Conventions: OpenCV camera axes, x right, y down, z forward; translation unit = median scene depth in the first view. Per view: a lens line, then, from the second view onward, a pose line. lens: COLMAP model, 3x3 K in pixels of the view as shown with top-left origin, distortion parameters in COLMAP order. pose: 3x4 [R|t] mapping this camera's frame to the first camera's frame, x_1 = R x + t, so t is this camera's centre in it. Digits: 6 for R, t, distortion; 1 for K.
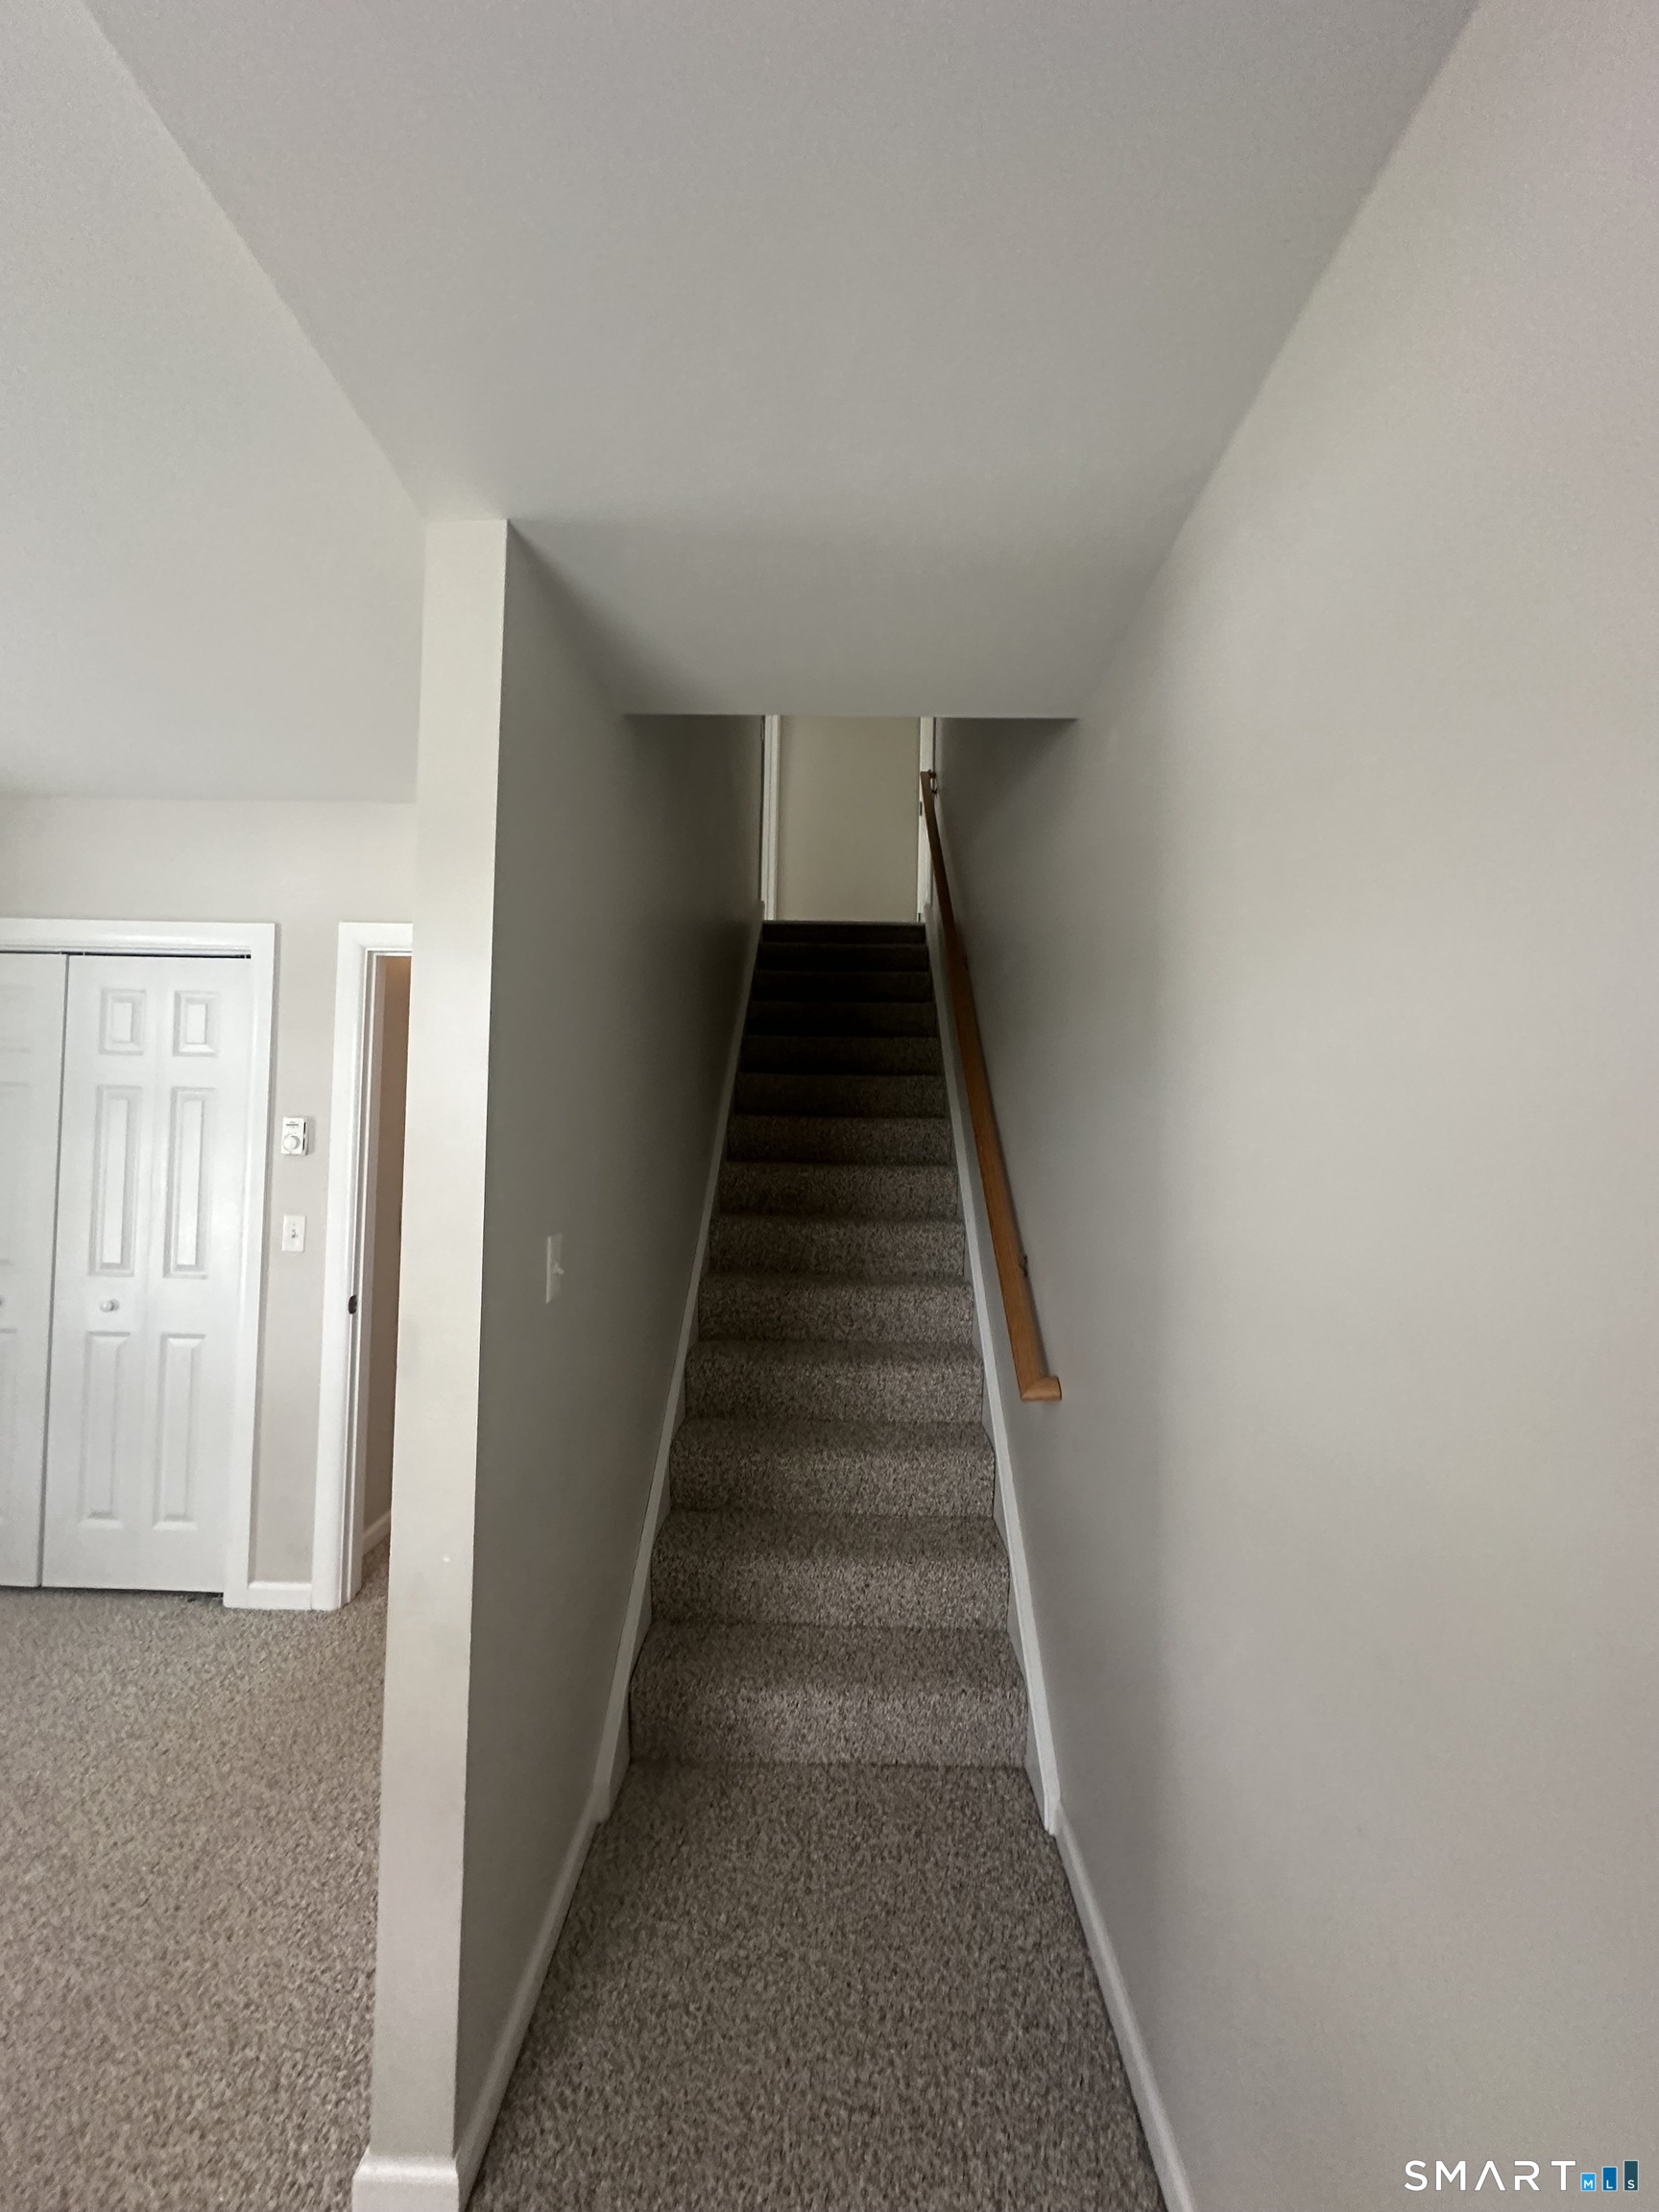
lens RADIAL K [[875.4, 0, 831.5], [0, 875.4, 1106.9], [0, 0, 1]] dist [-0.007156, 0.001296]
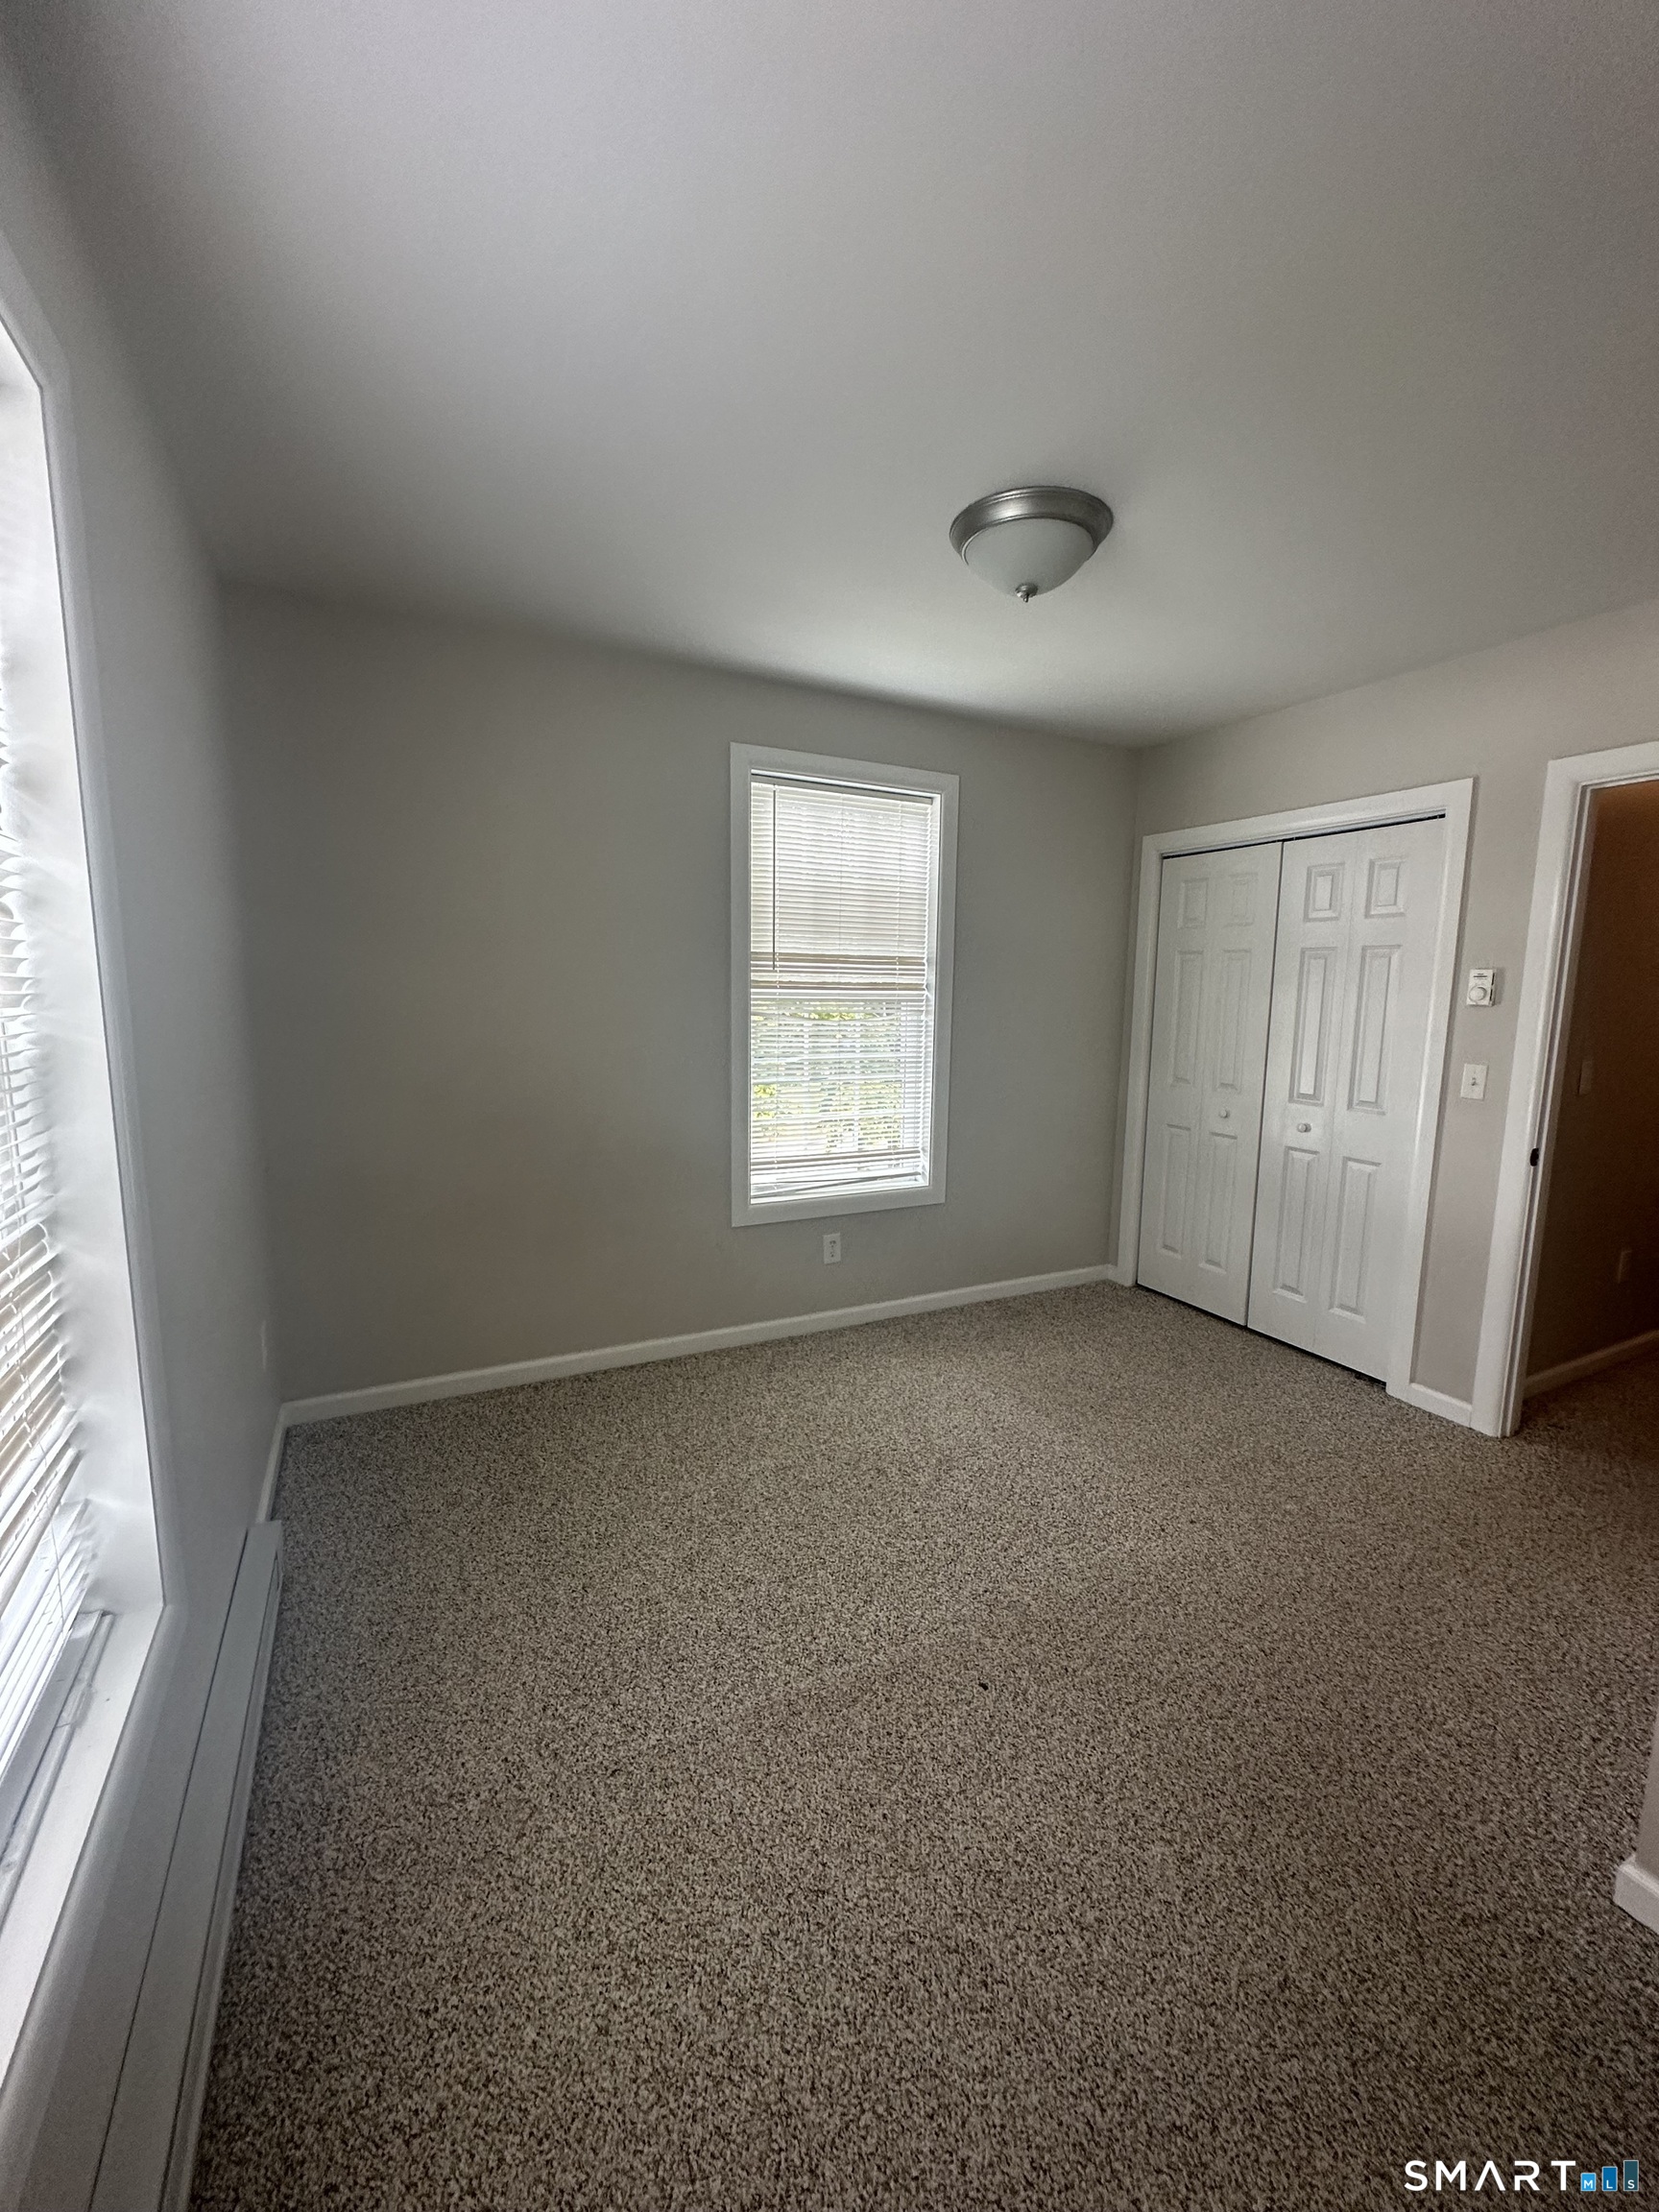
lens RADIAL K [[875.4, 0, 829.2], [0, 875.4, 1103.8], [0, 0, 1]] dist [-0.007156, 0.001296]
pose [[0.460433, 0.102566, -0.881749, -0.048015], [0.024907, 0.991419, 0.128329, 0.018422], [0.887345, -0.081049, 0.453928, -0.161007]]
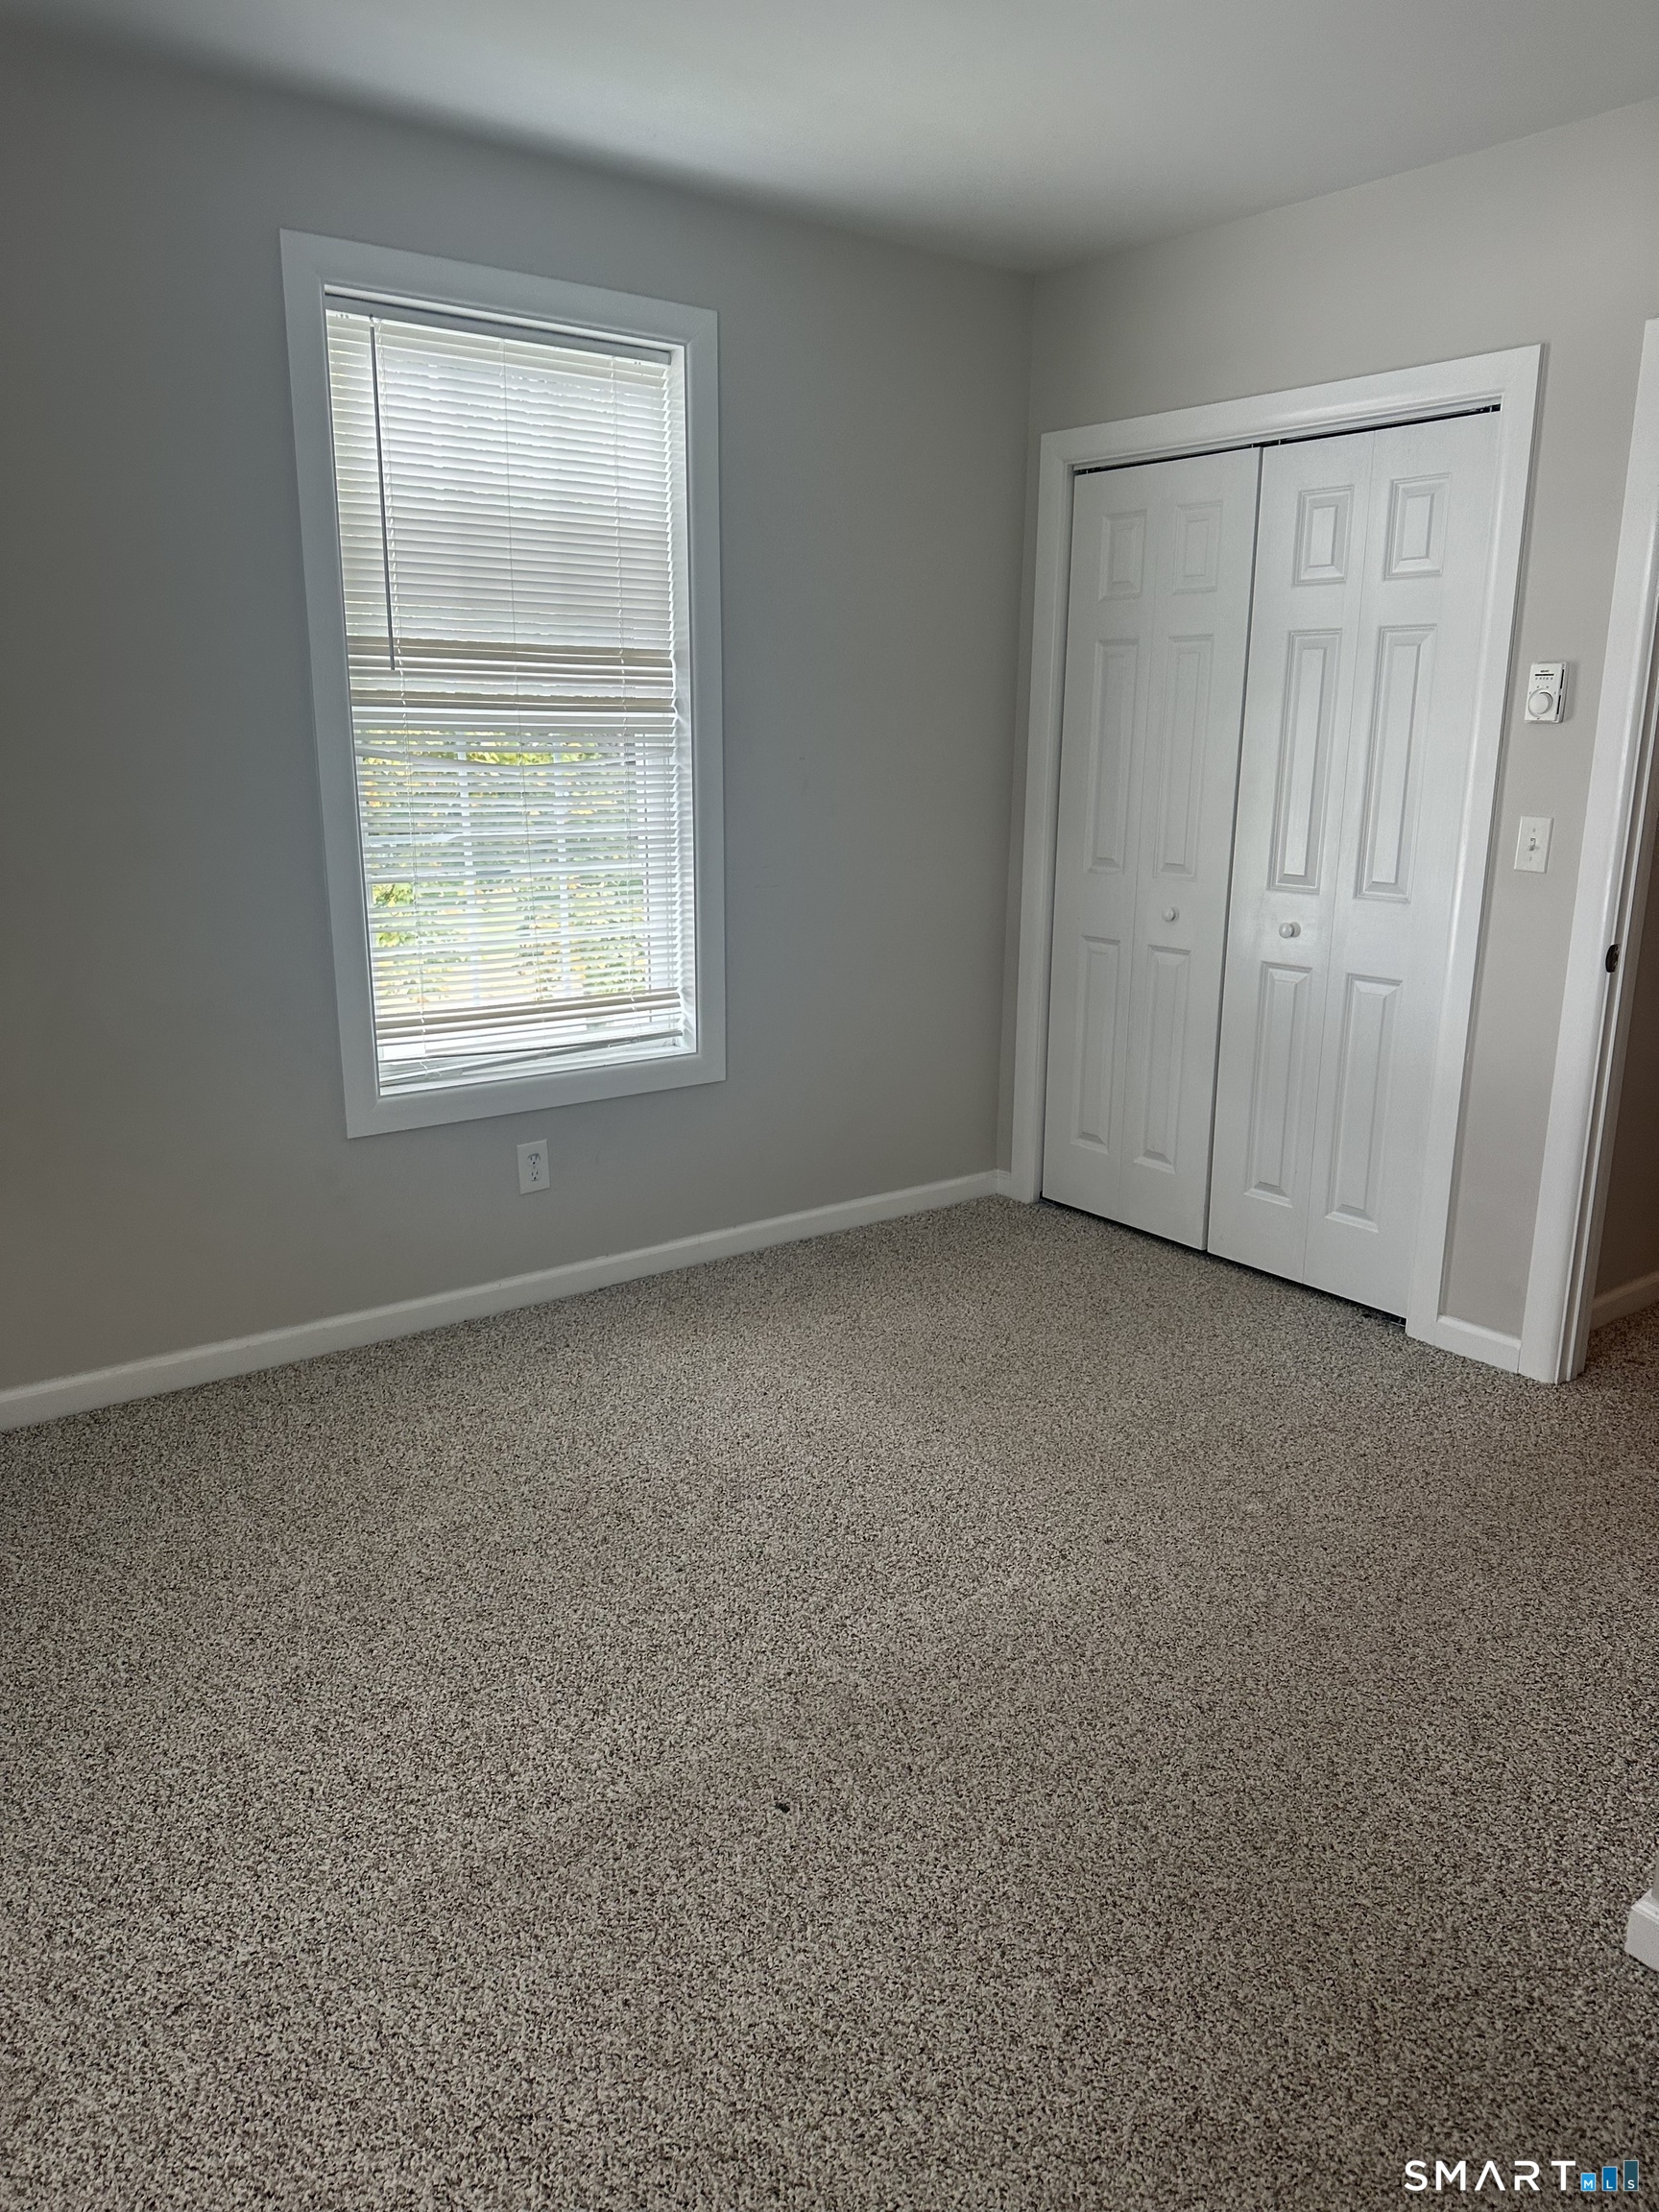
lens RADIAL K [[1549.8, 0, 823.6], [0, 1549.8, 1099.1], [0, 0, 1]] dist [0.045206, -0.054658]
pose [[0.615070, 0.170415, -0.769837, 0.002145], [0.032150, 0.970132, 0.240439, 0.029851], [0.787817, -0.172637, 0.591220, -0.165037]]
